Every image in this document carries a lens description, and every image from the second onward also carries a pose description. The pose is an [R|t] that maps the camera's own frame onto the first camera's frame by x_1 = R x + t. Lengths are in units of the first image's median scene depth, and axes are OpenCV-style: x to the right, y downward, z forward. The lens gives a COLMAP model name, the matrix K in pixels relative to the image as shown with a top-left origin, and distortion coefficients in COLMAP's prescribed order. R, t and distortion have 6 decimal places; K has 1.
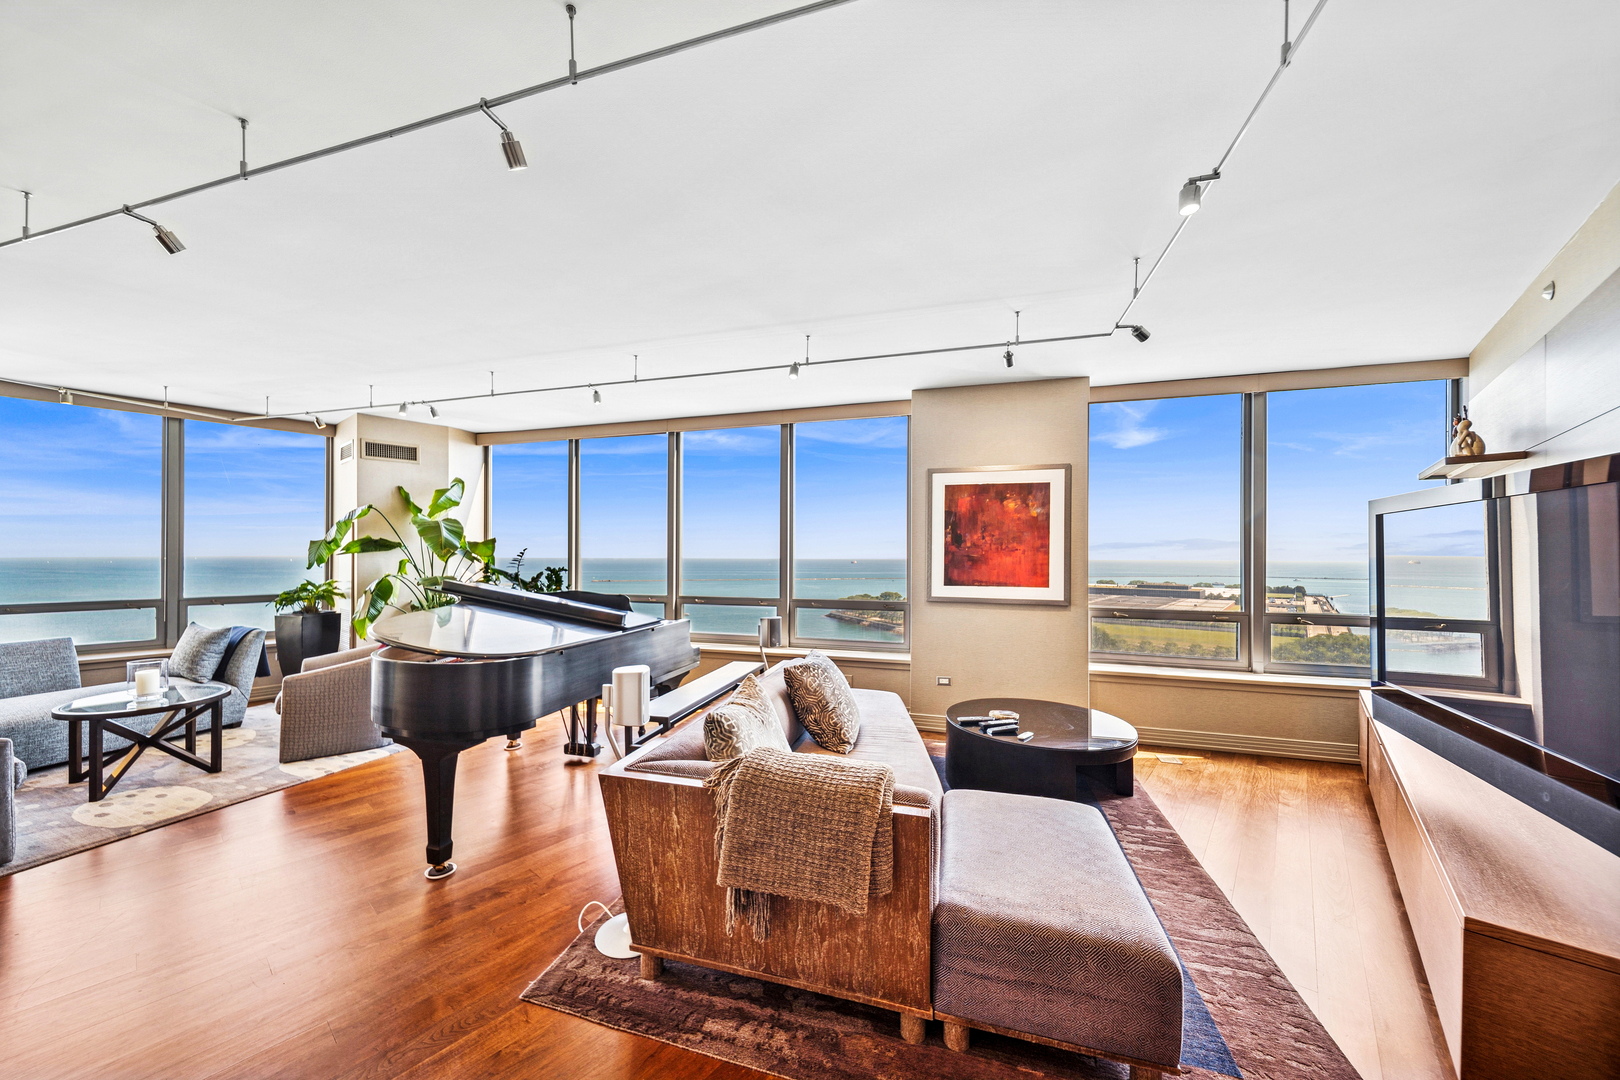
lens RADIAL K [[598.5, 0, 803.2], [0, 598.5, 559.1], [0, 0, 1]] dist [-0.000979, -0.000390]
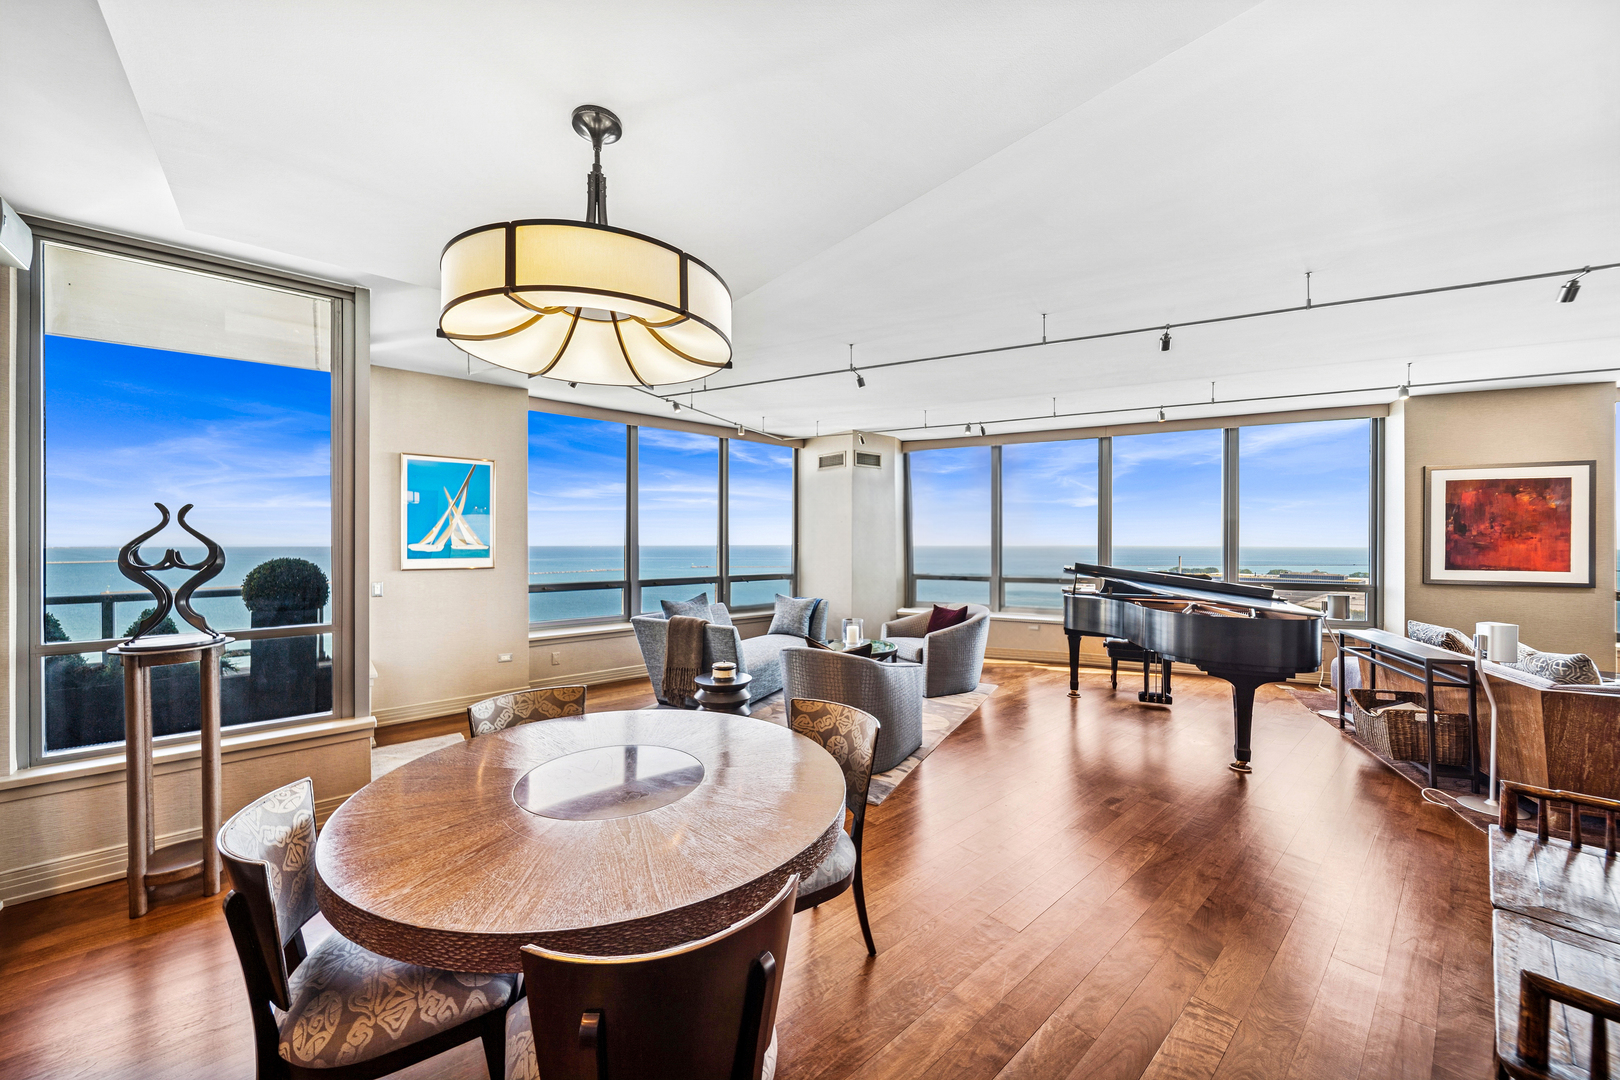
lens RADIAL K [[652.3, 0, 709.6], [0, 652.3, 540.4], [0, 0, 1]] dist [0.000506, 0.000189]
pose [[0.989517, -0.007950, -0.144196, -0.988341], [0.007561, 0.999966, -0.003243, -0.018307], [0.144217, 0.002119, 0.989544, -0.433906]]
